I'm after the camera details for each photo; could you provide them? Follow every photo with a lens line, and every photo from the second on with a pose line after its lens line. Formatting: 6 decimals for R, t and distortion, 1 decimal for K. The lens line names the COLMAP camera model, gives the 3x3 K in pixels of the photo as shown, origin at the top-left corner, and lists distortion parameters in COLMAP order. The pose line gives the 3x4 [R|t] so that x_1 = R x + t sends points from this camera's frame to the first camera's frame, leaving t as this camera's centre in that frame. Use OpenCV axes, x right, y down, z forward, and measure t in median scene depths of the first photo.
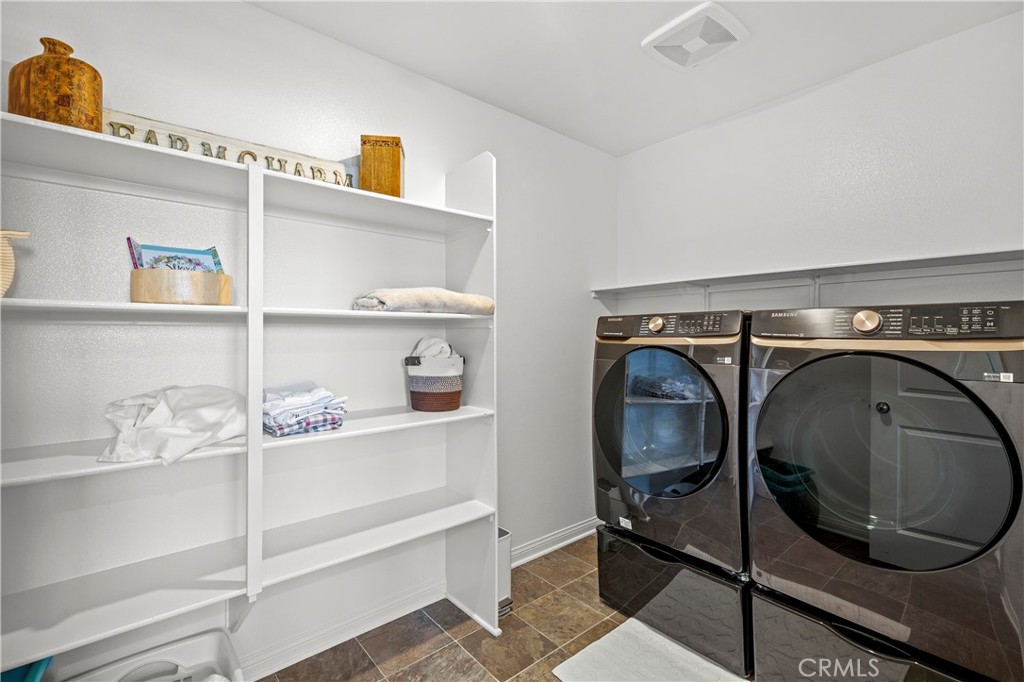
lens RADIAL K [[454.8, 0, 510.5], [0, 454.8, 336.9], [0, 0, 1]] dist [-0.001829, 0.000981]
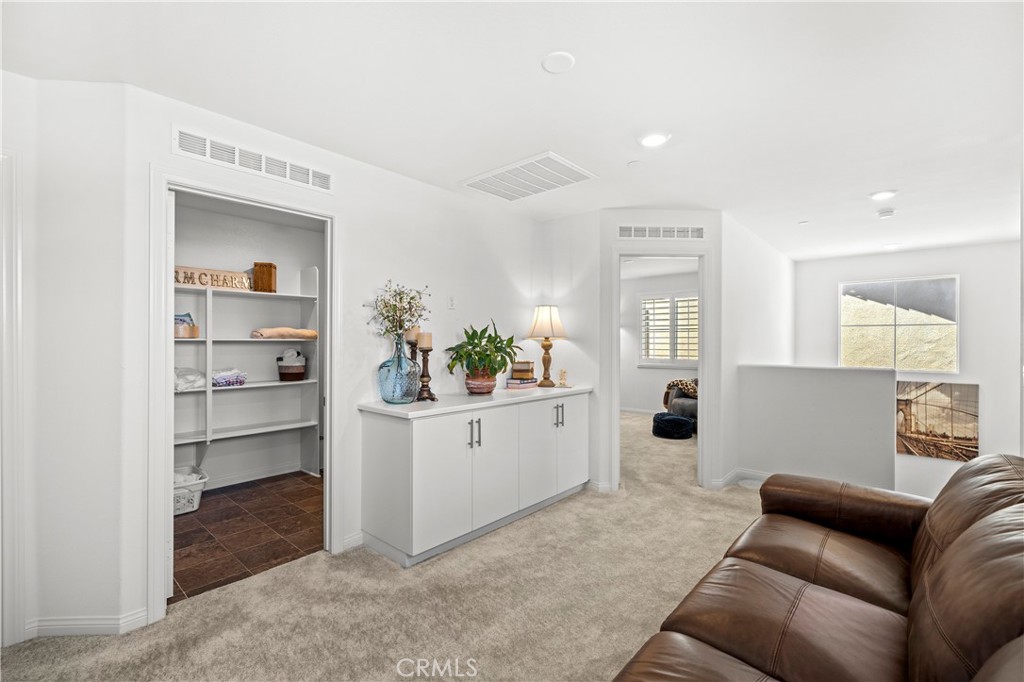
lens RADIAL K [[454.8, 0, 516.6], [0, 454.8, 349.6], [0, 0, 1]] dist [-0.001829, 0.000981]
pose [[0.990896, -0.002270, 0.134613, 0.695281], [0.001391, 0.999977, 0.006625, -0.009206], [-0.134625, -0.006378, 0.990876, -1.504162]]
